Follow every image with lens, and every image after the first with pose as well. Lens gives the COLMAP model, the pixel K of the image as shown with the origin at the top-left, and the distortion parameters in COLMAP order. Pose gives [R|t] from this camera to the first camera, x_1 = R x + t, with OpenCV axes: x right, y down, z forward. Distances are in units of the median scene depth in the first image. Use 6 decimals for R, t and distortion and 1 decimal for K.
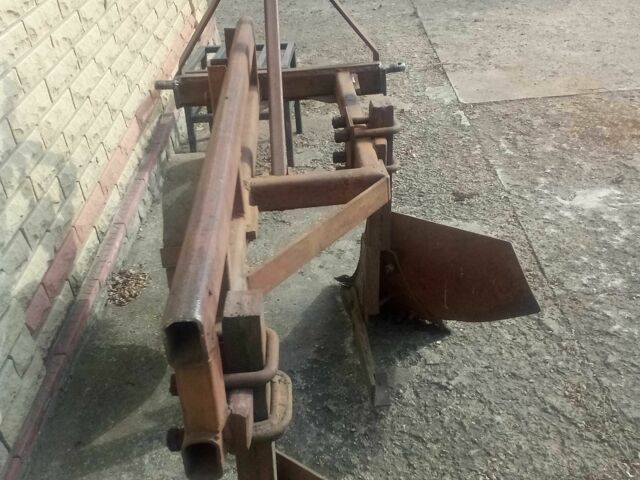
lens RADIAL K [[709.1, 0, 317.9], [0, 709.1, 235.1], [0, 0, 1]] dist [0.038352, 0.000000]
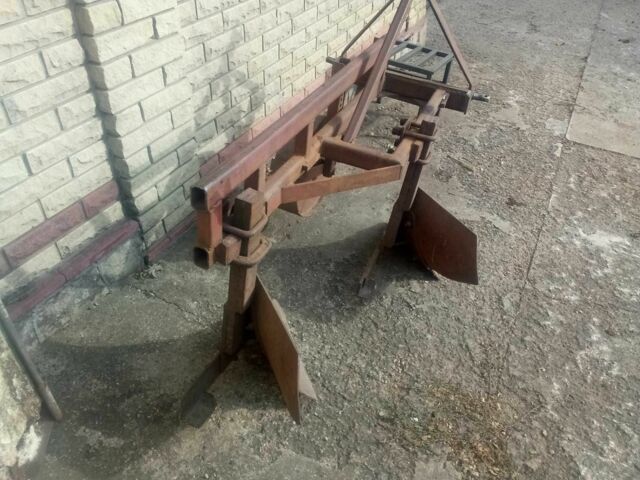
lens RADIAL K [[520.6, 0, 314.7], [0, 520.6, 246.7], [0, 0, 1]] dist [0.059936, -0.083624]
pose [[0.885823, 0.394260, -0.244697, 0.196812], [-0.353938, 0.915107, 0.193151, -0.049291], [0.300075, -0.084490, 0.950166, -0.134205]]
